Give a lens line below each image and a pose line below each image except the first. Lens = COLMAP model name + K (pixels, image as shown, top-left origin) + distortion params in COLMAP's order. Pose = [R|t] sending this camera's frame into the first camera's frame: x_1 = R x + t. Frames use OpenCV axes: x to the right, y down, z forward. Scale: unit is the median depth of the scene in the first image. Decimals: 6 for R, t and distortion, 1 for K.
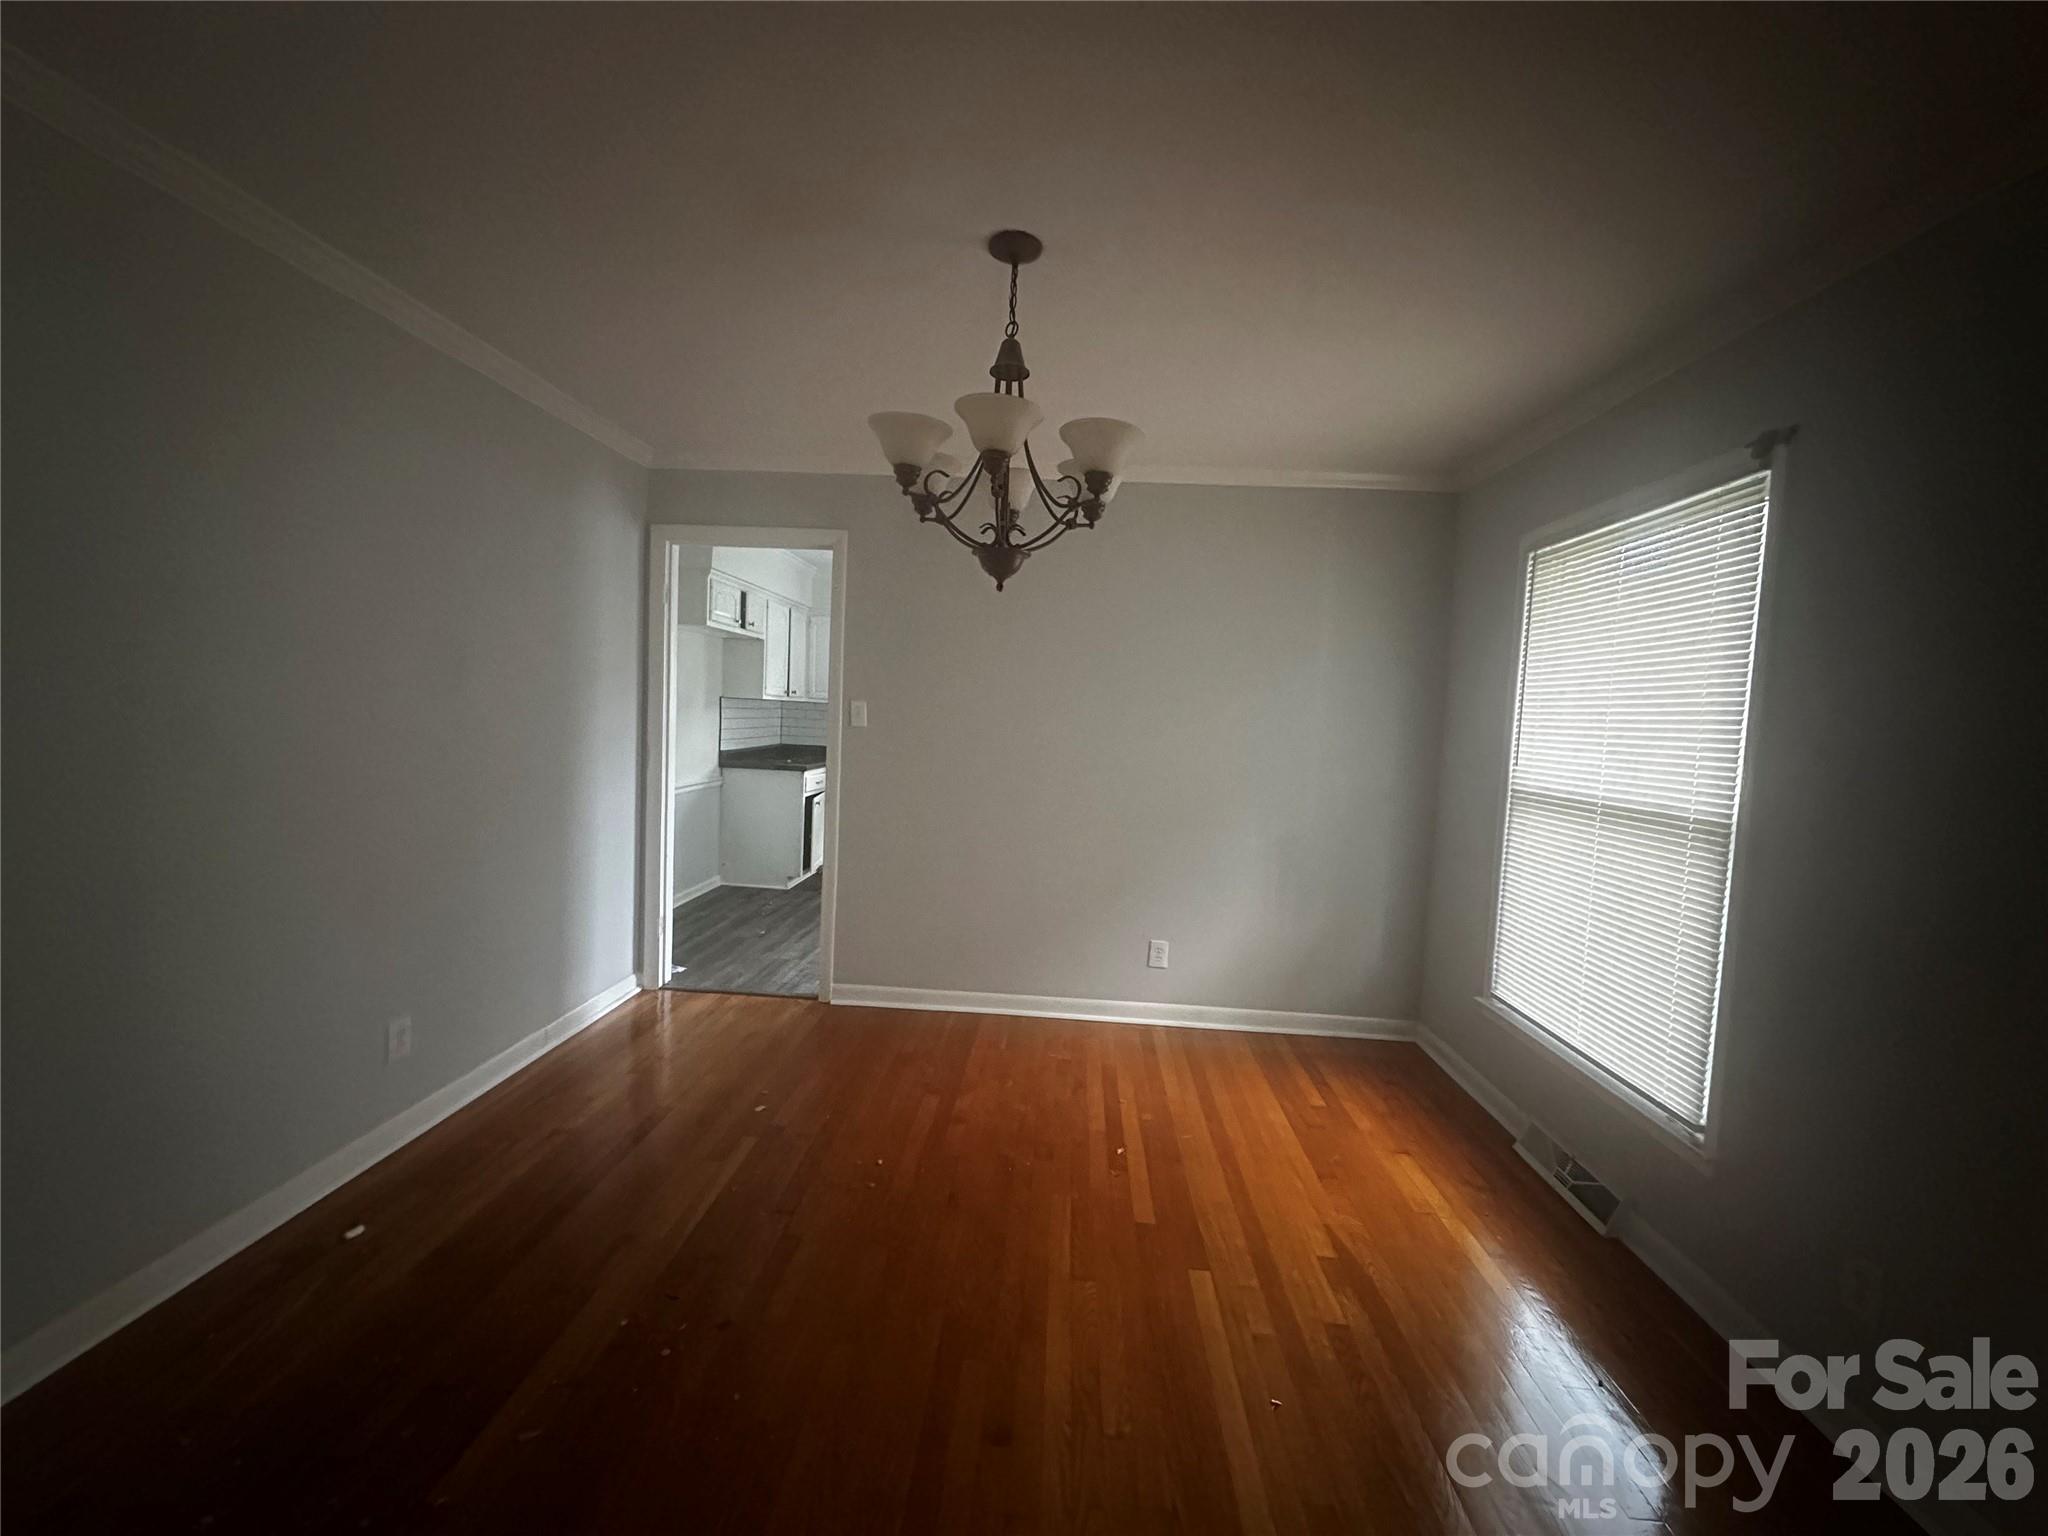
lens RADIAL K [[831.2, 0, 1029.7], [0, 831.2, 764.9], [0, 0, 1]] dist [-0.000080, -0.000045]
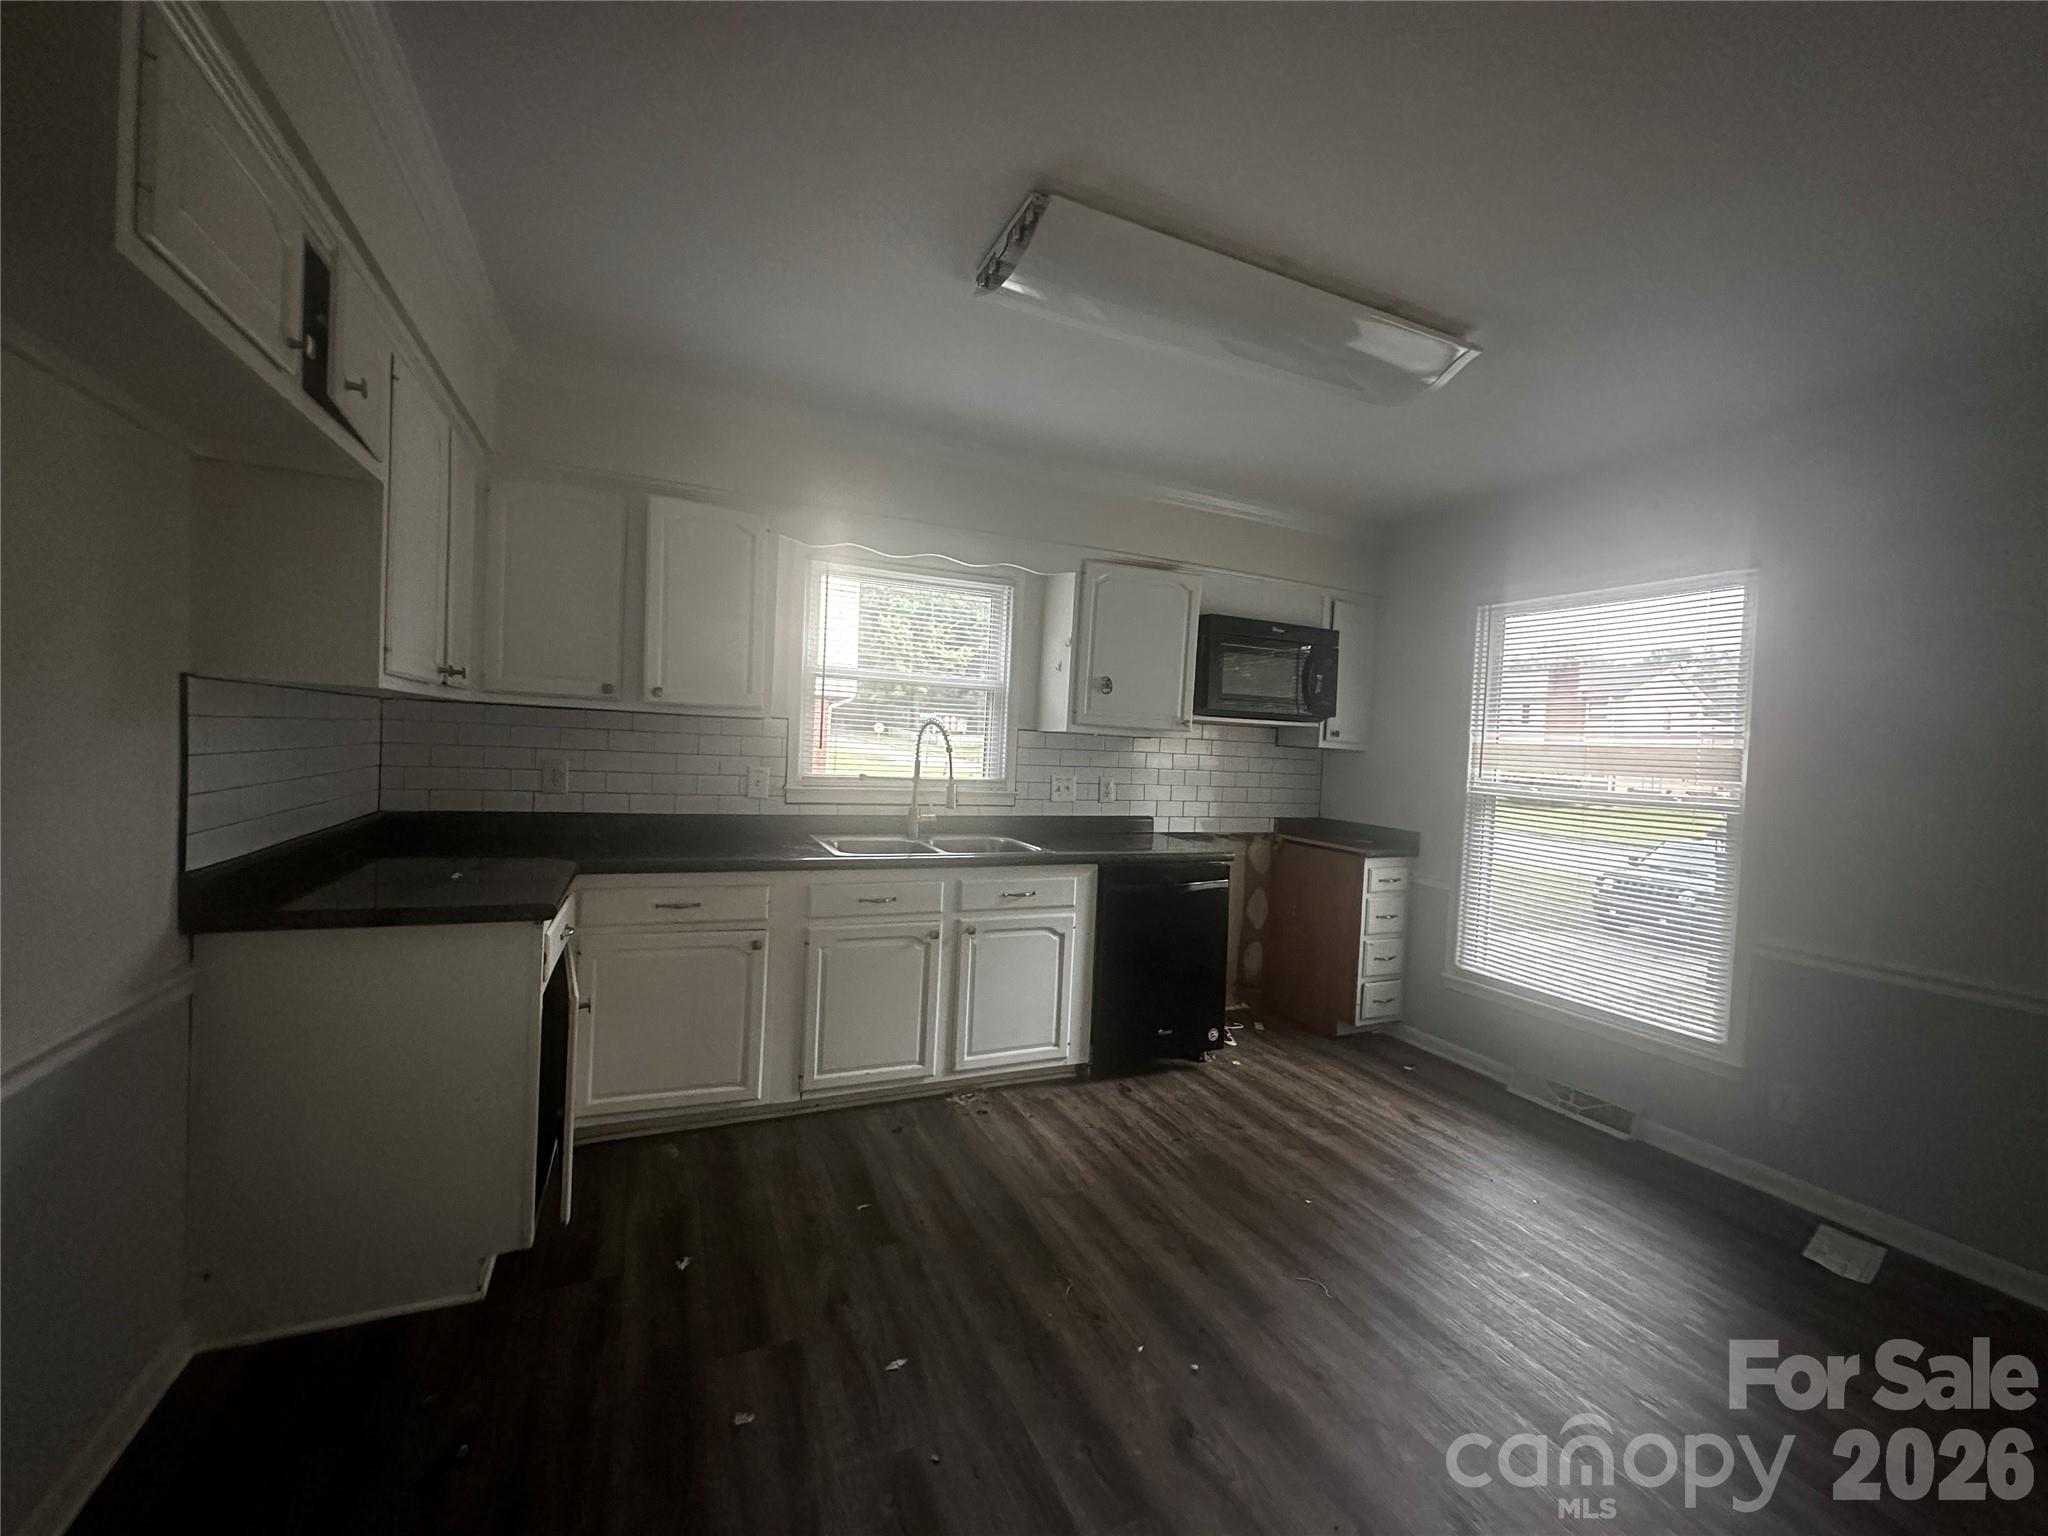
lens RADIAL K [[831.2, 0, 1015.8], [0, 831.2, 775.2], [0, 0, 1]] dist [-0.000080, -0.000045]
pose [[0.893217, -0.008370, 0.449547, -0.251774], [0.012167, 0.999911, -0.005558, -0.043759], [-0.449461, 0.010434, 0.893239, 0.635477]]
